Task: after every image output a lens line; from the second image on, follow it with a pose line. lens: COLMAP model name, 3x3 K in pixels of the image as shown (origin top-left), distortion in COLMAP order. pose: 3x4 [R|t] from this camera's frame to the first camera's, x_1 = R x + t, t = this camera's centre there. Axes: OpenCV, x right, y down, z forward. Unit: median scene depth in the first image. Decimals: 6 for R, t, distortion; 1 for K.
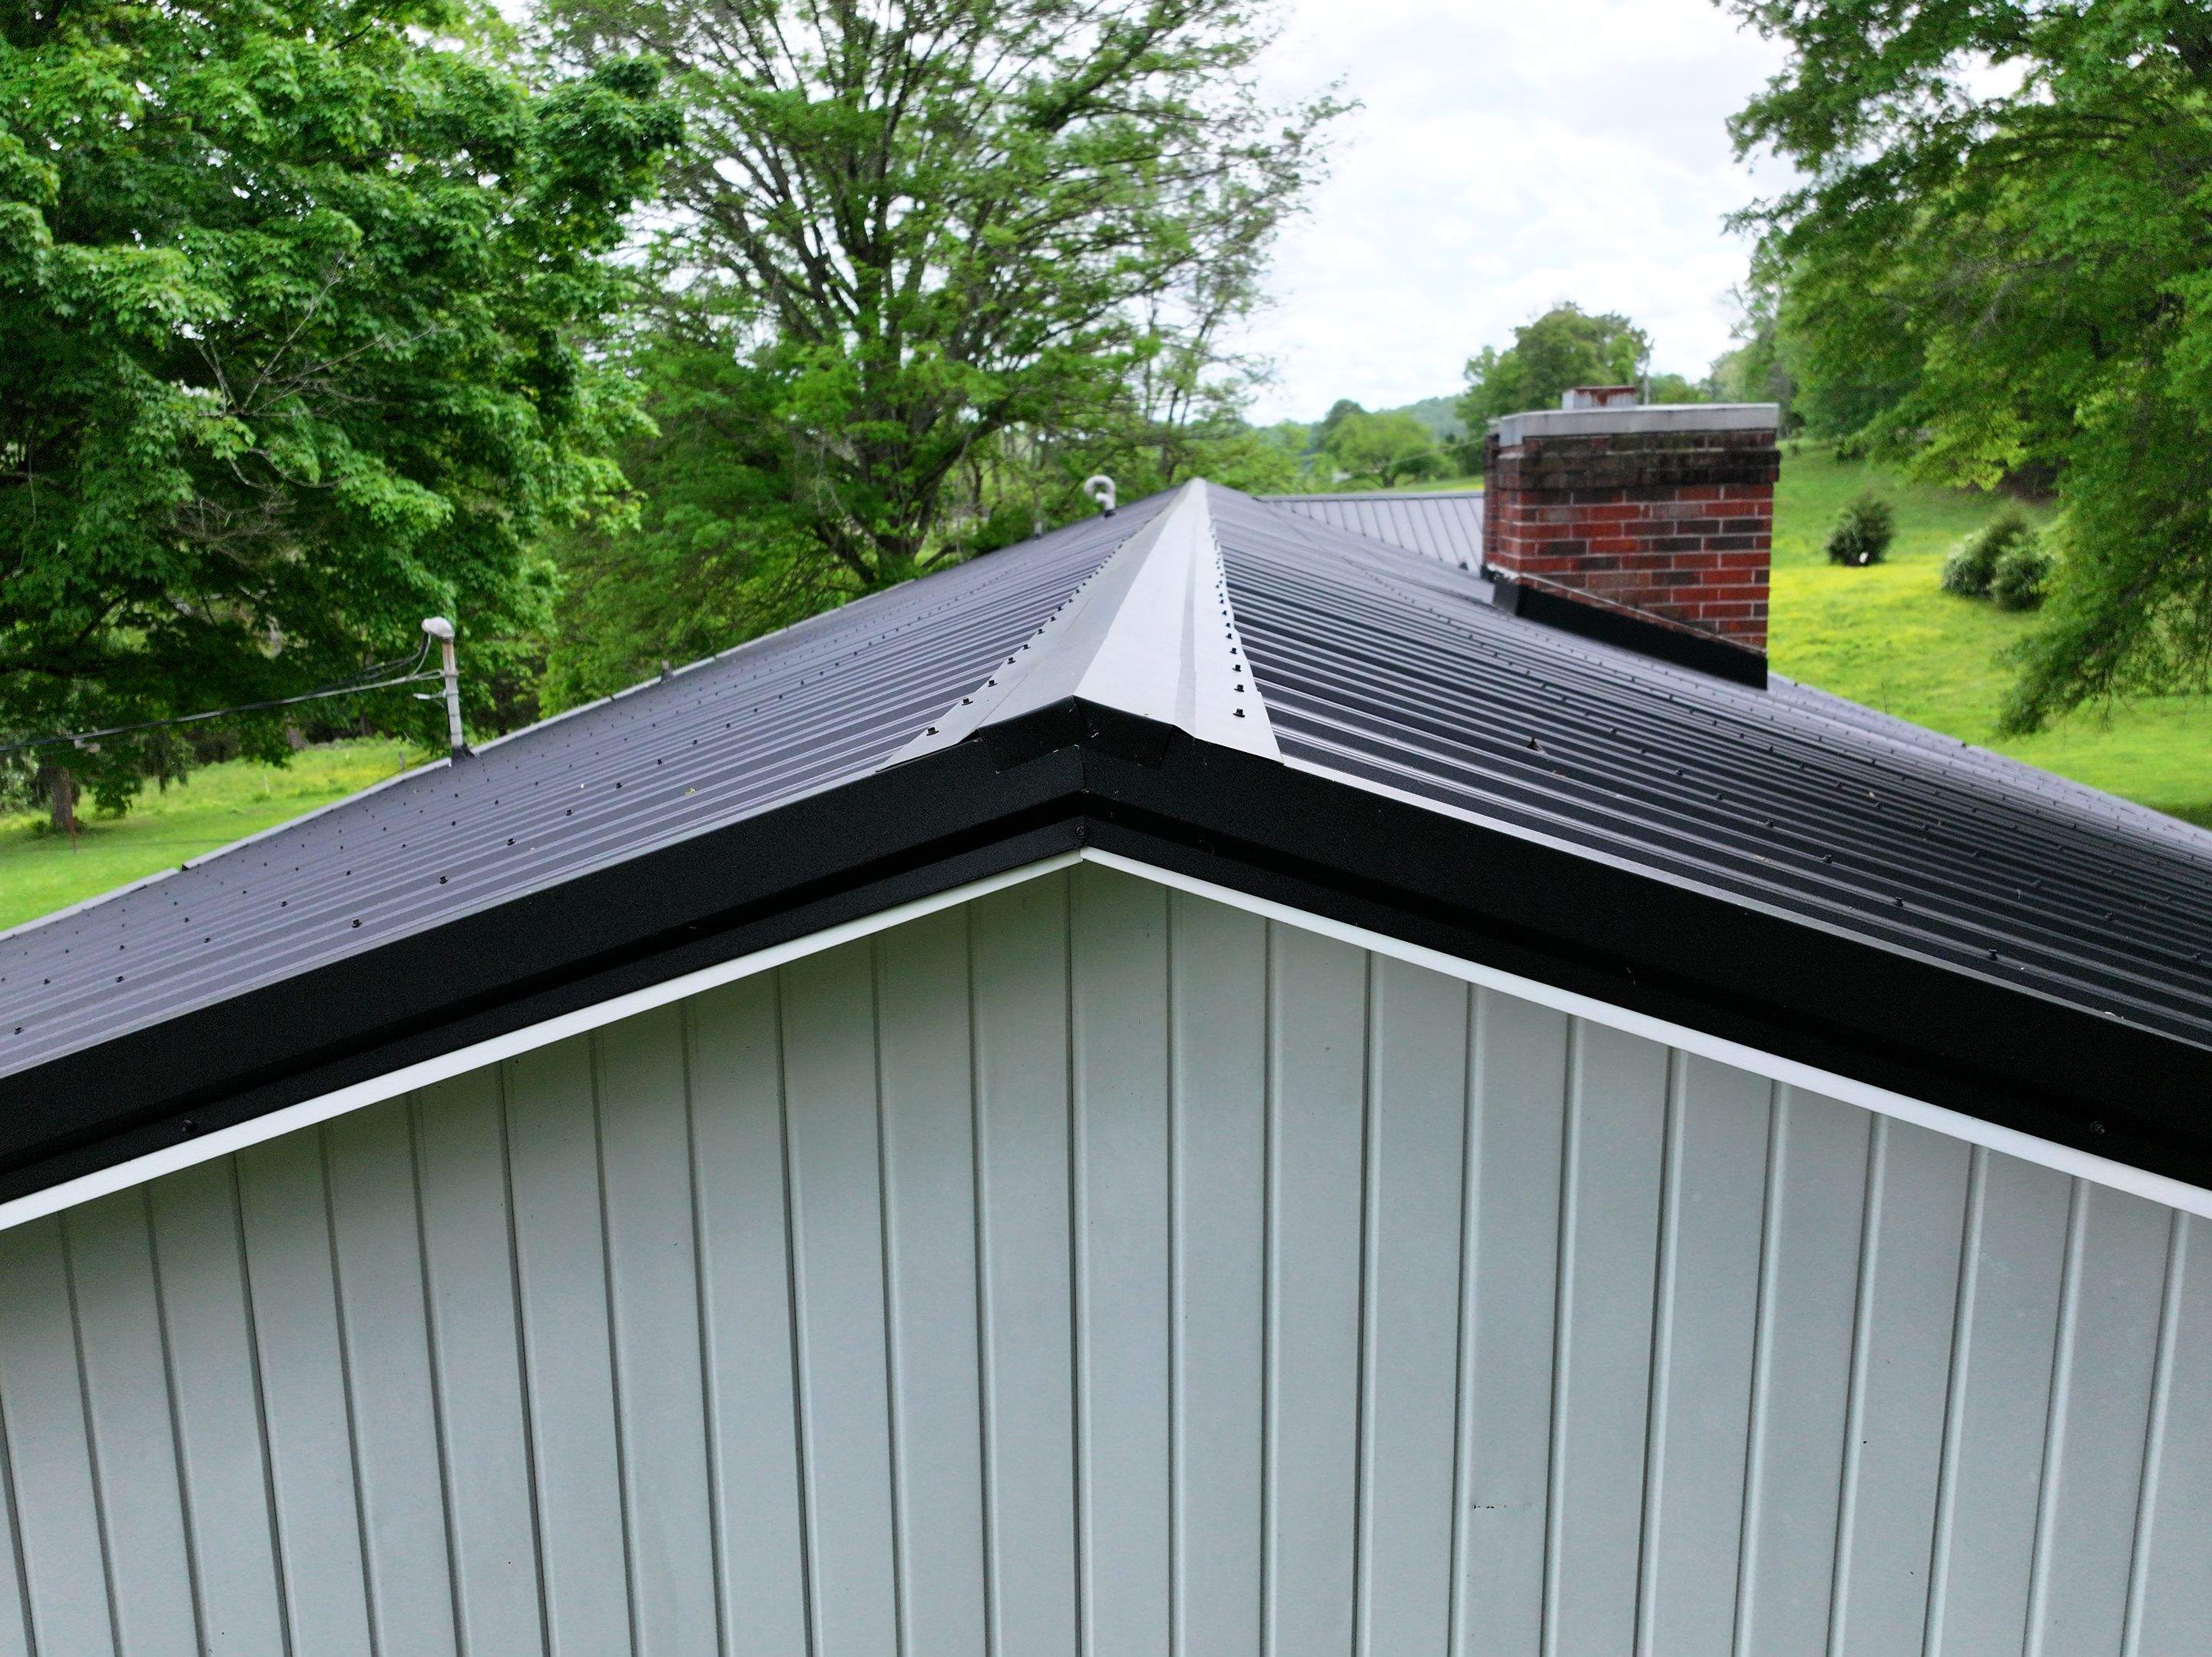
lens RADIAL K [[1818.0, 0, 1109.2], [0, 1818.0, 807.1], [0, 0, 1]] dist [0.013652, 0.002724]
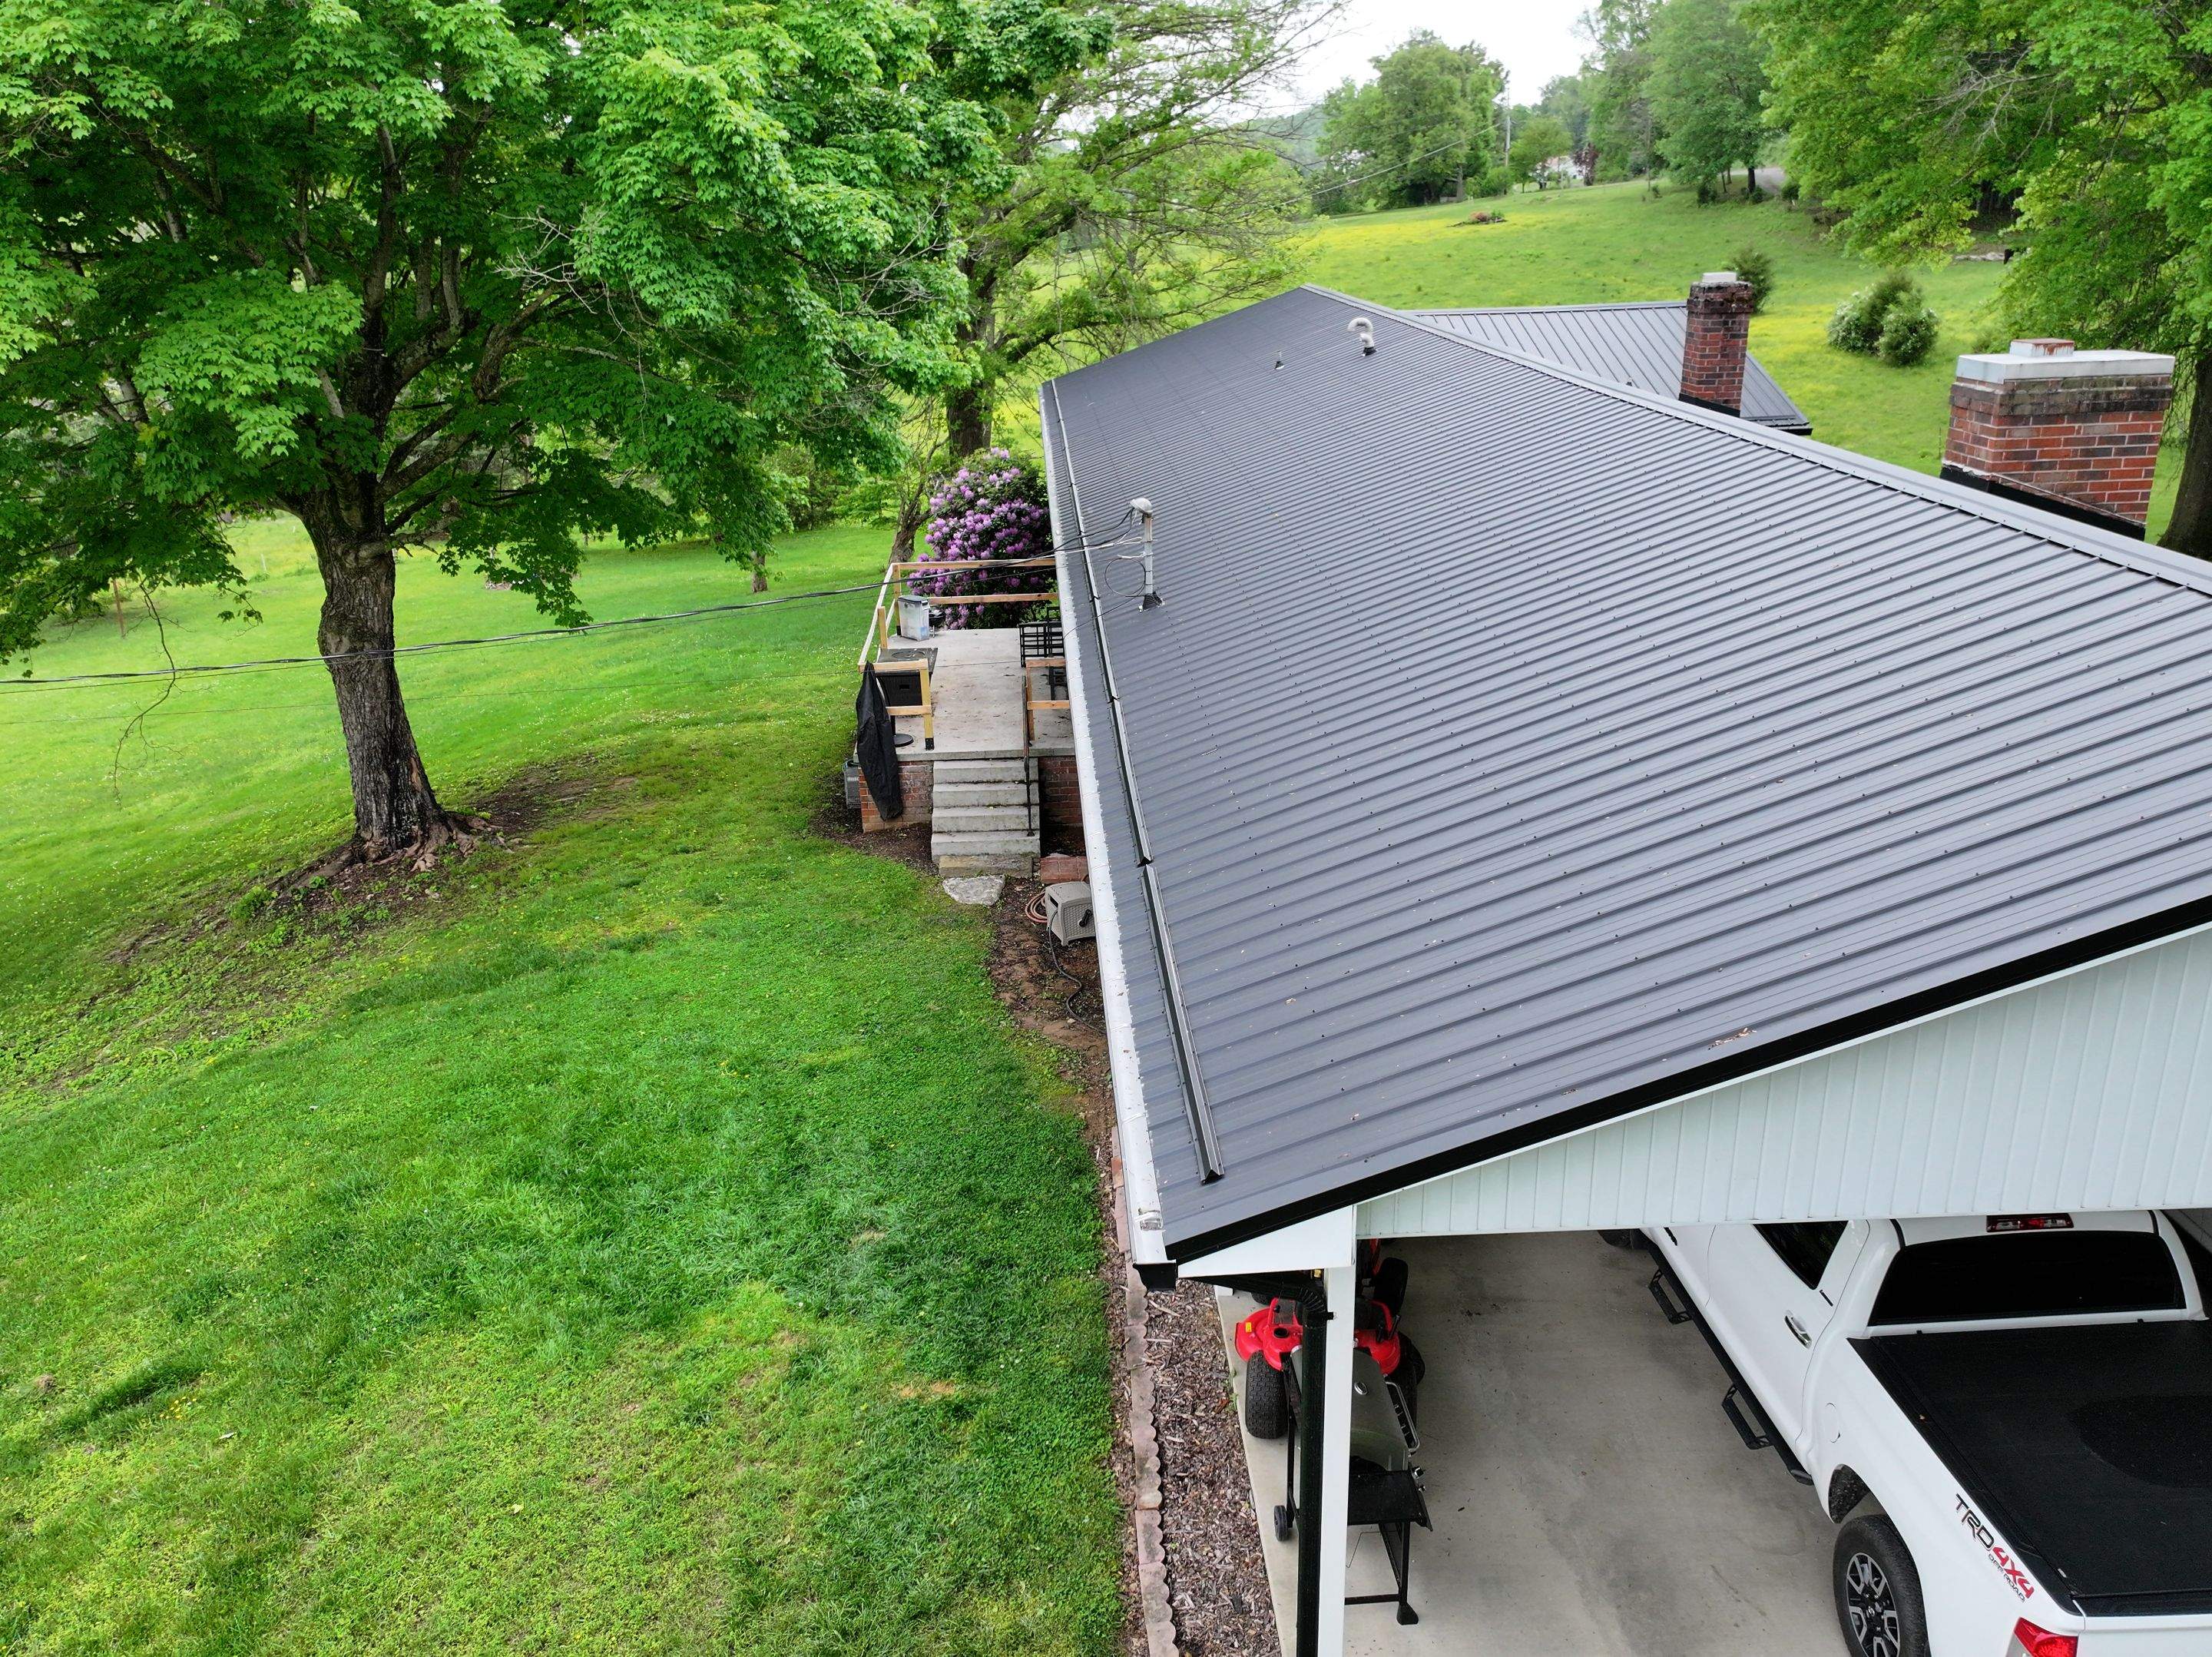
lens RADIAL K [[1729.8, 0, 1108.1], [0, 1729.8, 841.2], [0, 0, 1]] dist [0.004048, 0.009269]
pose [[0.997325, -0.025758, 0.068411, -0.599497], [0.013993, 0.985827, 0.167178, -0.078727], [-0.071747, -0.165774, 0.983550, -0.391821]]
